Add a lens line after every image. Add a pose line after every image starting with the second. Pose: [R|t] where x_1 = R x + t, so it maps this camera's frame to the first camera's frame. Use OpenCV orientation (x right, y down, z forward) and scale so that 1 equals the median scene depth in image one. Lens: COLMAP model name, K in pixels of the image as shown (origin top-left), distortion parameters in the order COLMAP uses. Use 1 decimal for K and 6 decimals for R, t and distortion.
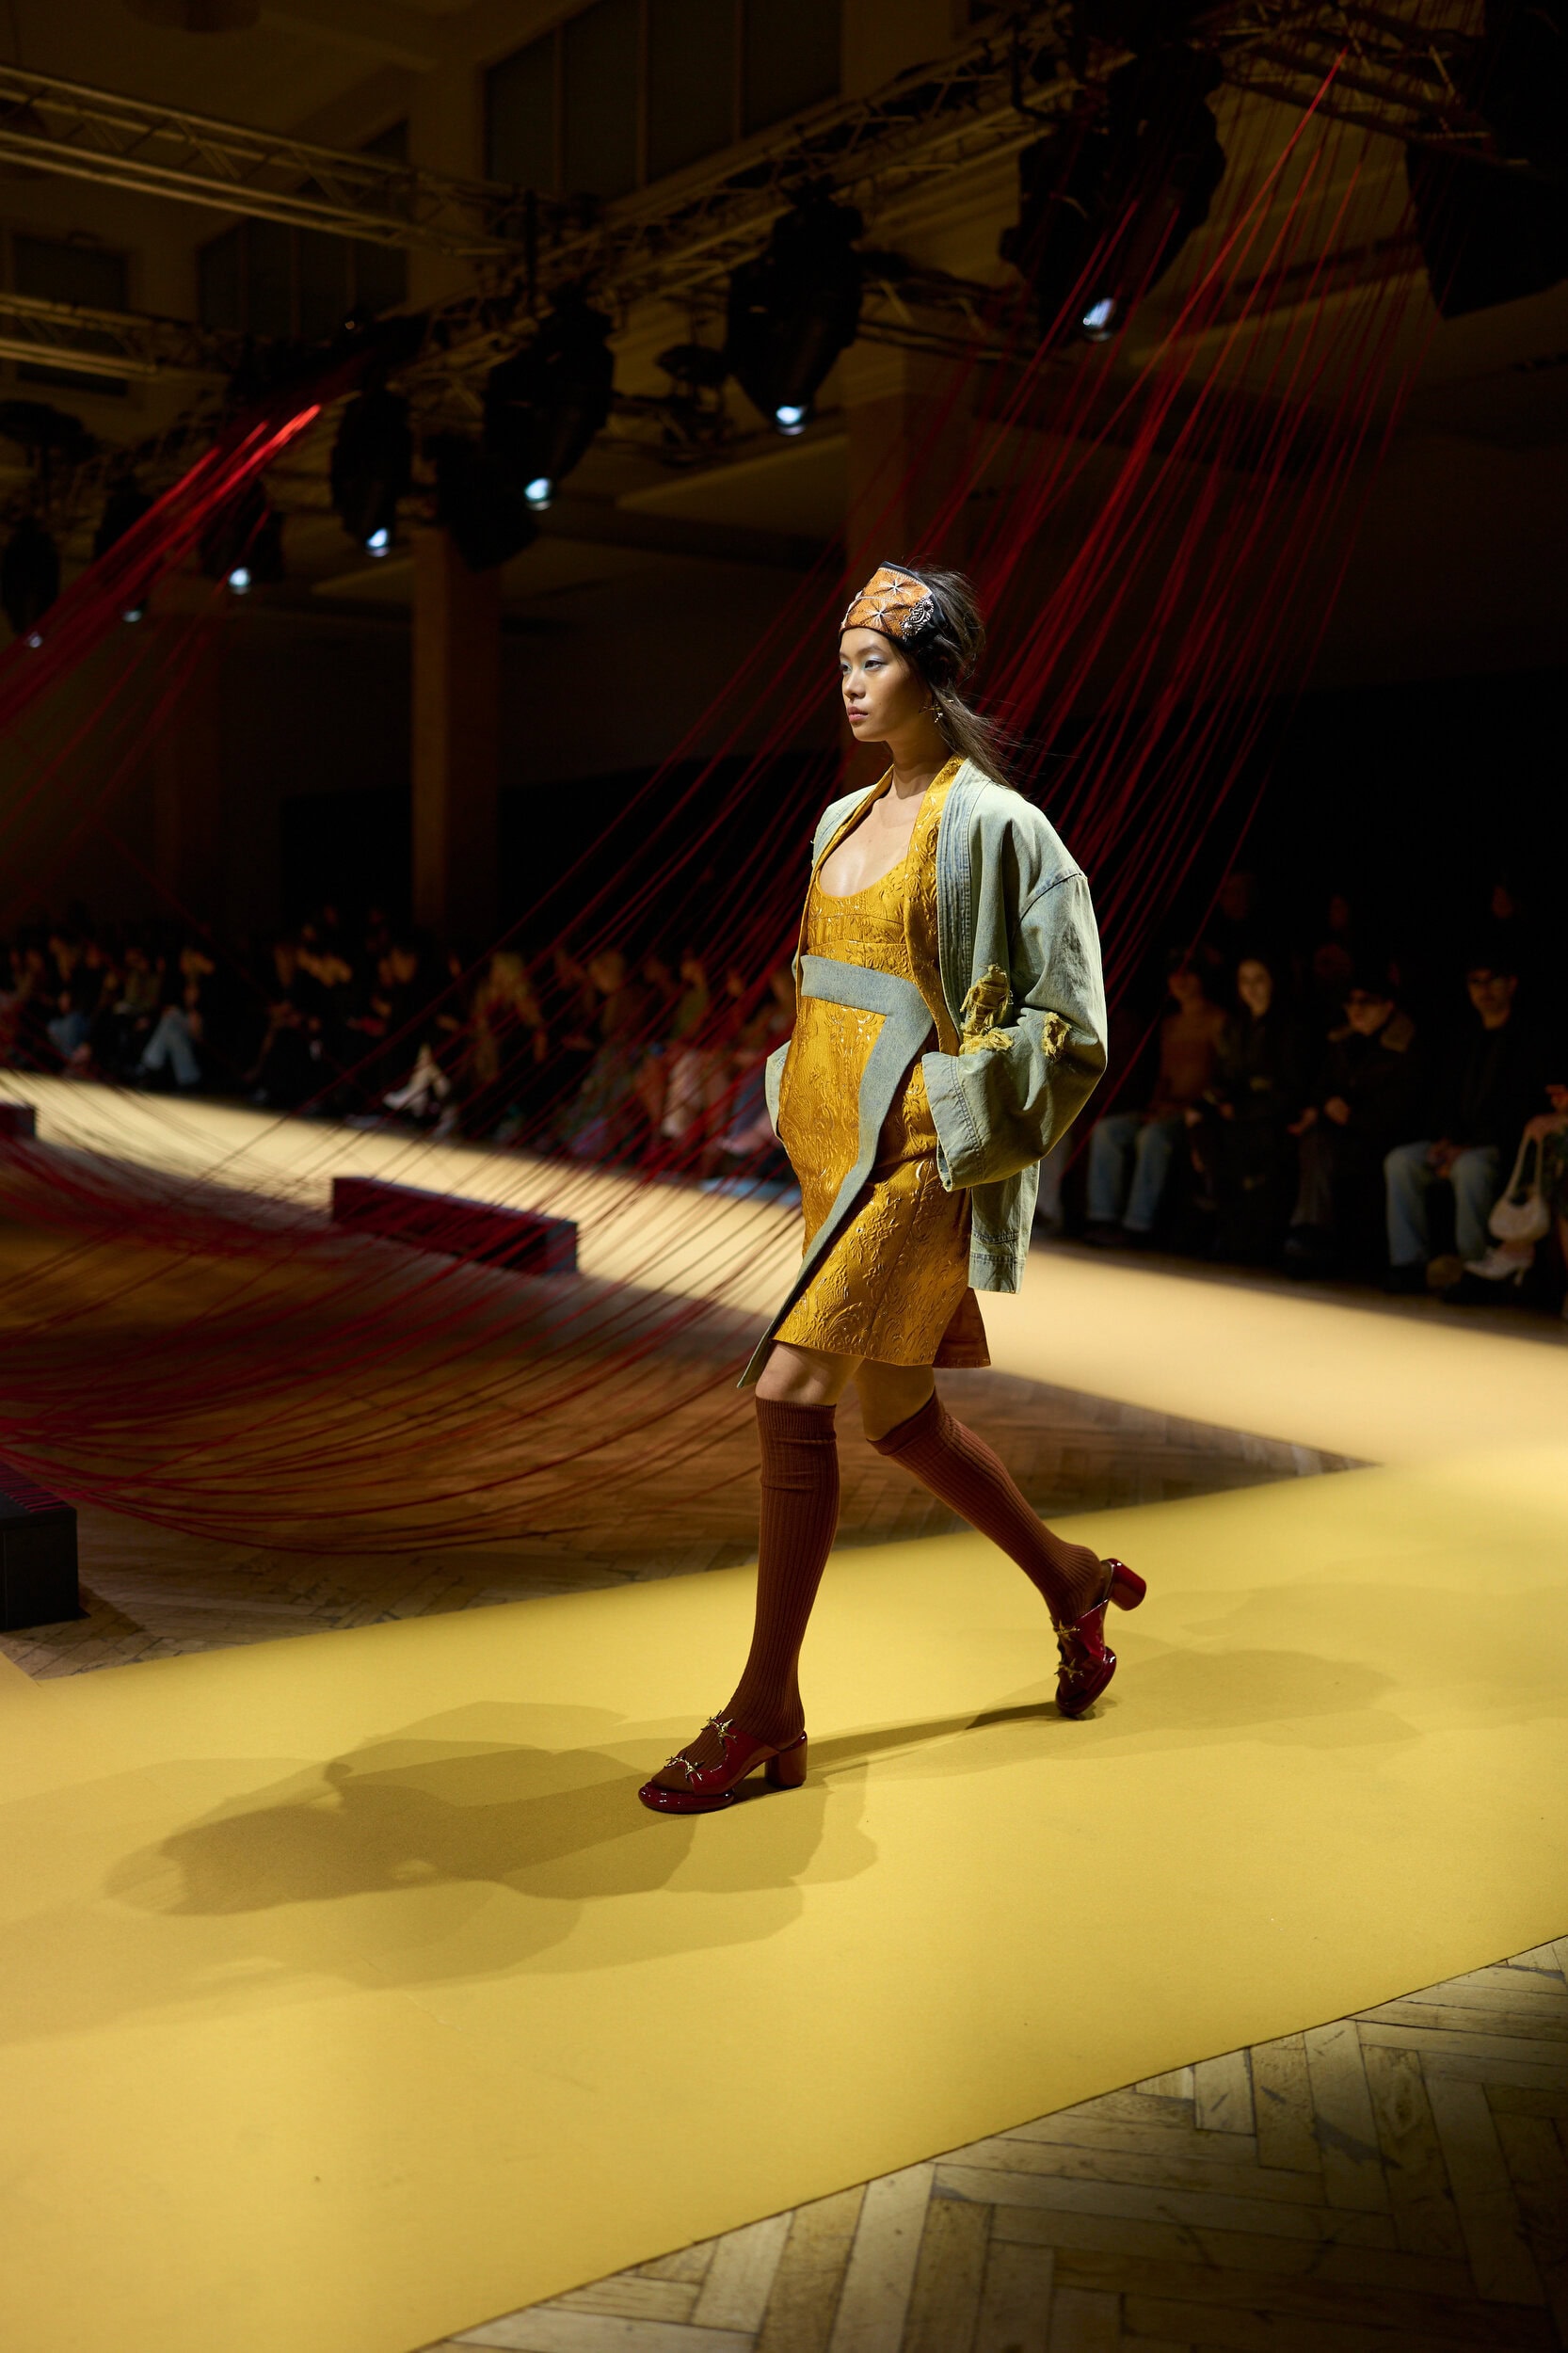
lens RADIAL K [[2325.8, 0, 775.2], [0, 2325.8, 1205.8], [0, 0, 1]] dist [-0.048558, 0.145219]
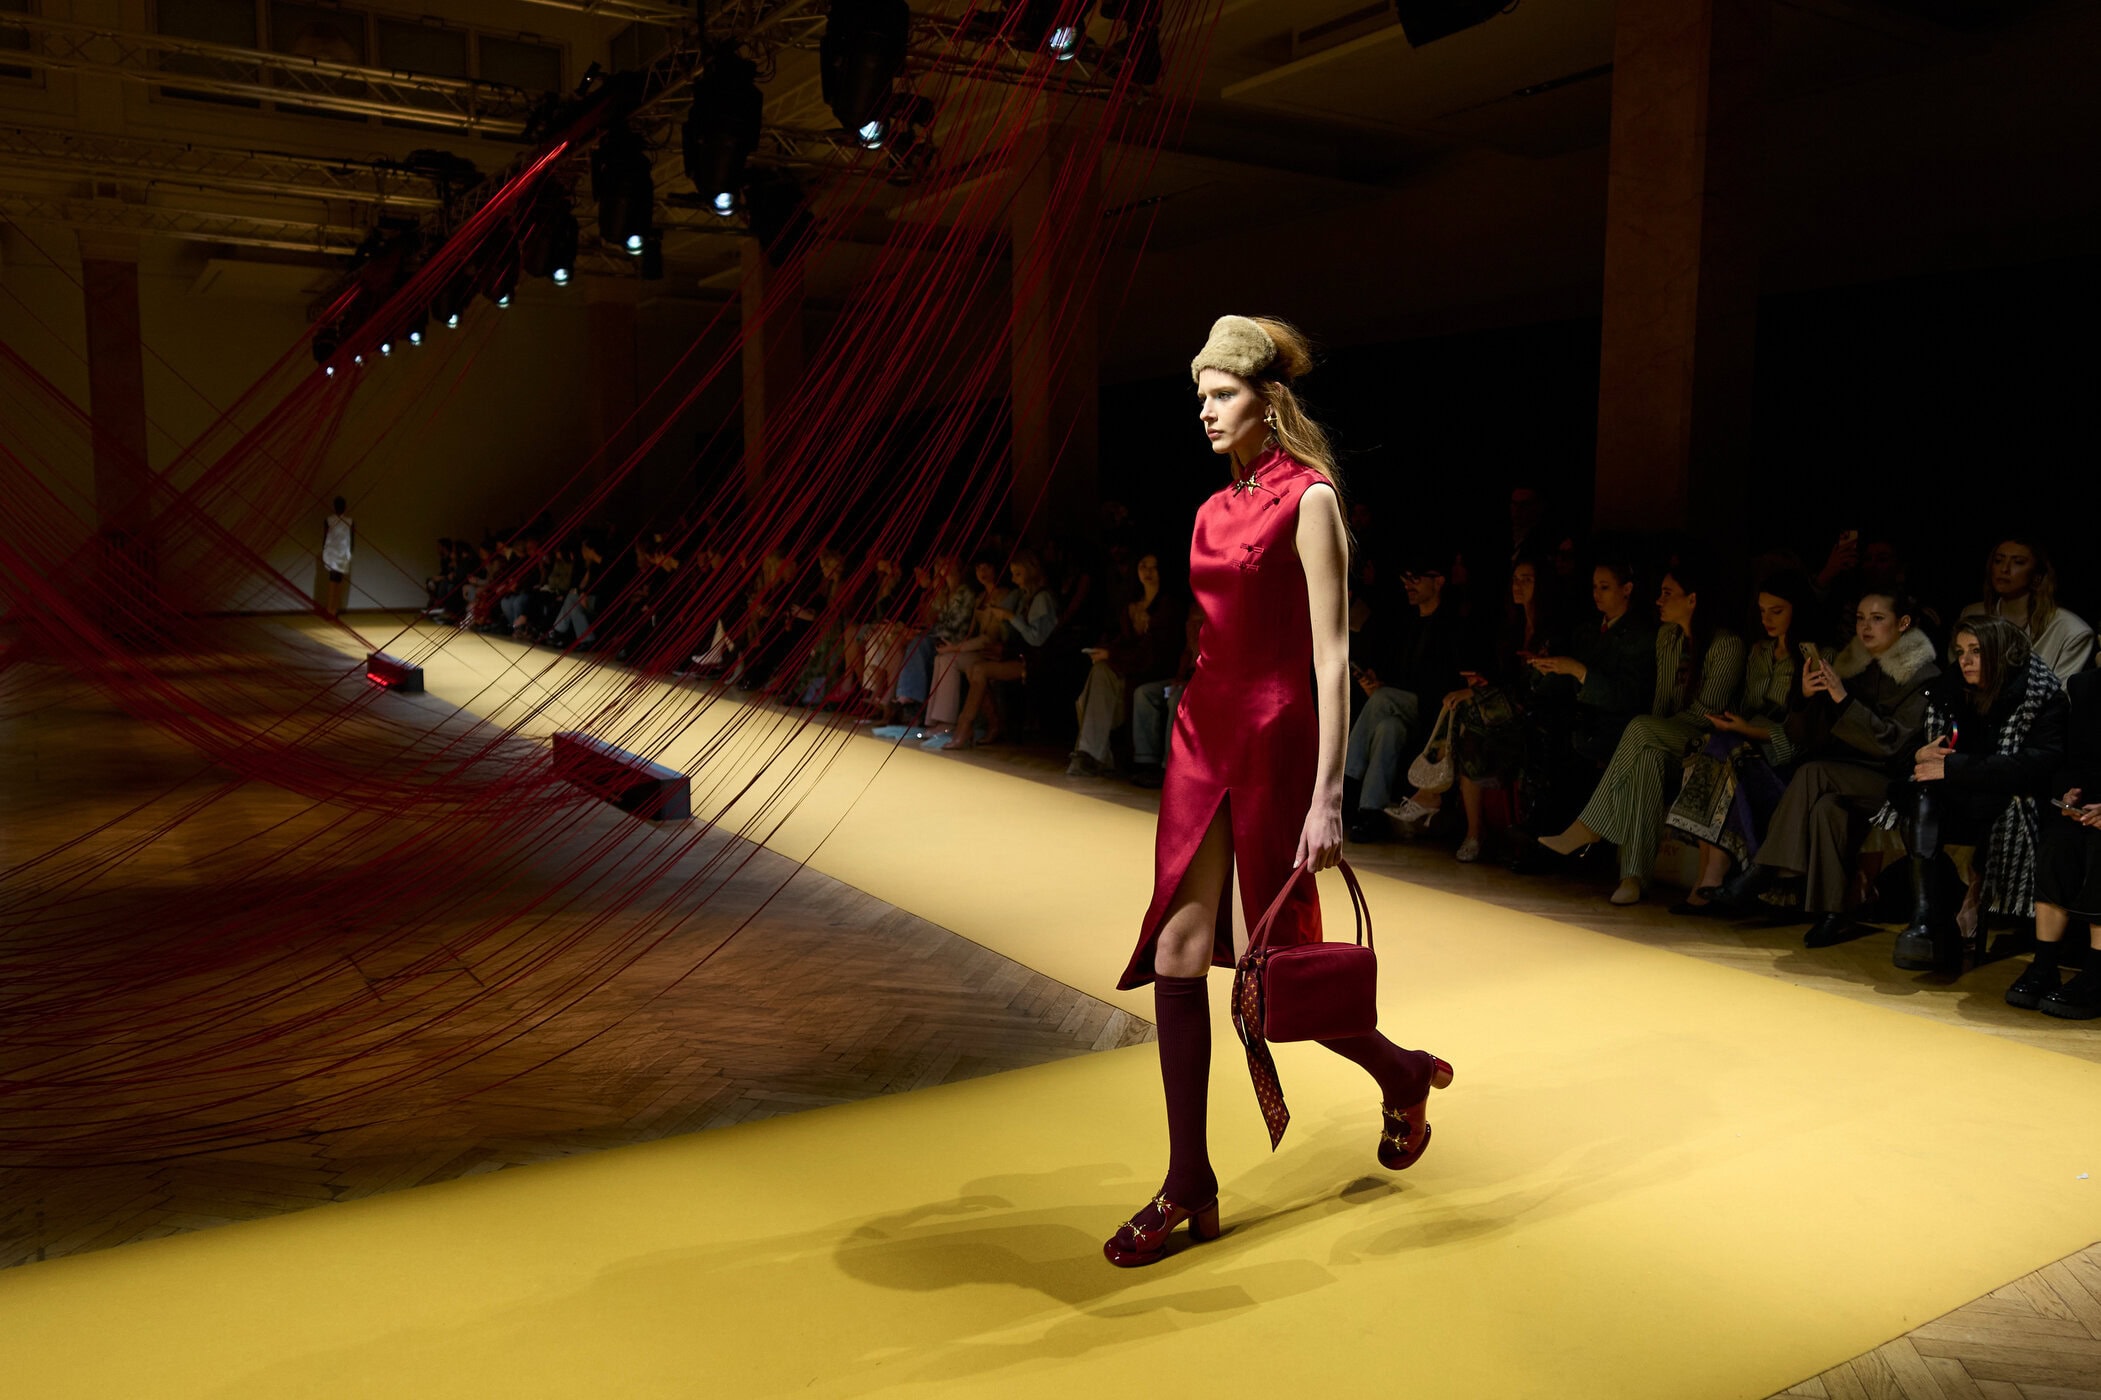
lens RADIAL K [[1585.1, 0, 1056.2], [0, 1585.1, 714.4], [0, 0, 1]] dist [-0.007374, -0.002805]
pose [[0.998802, -0.008032, -0.048261, 0.152952], [0.008414, 0.999935, 0.007723, -0.031935], [0.048196, -0.008120, 0.998805, 0.145745]]
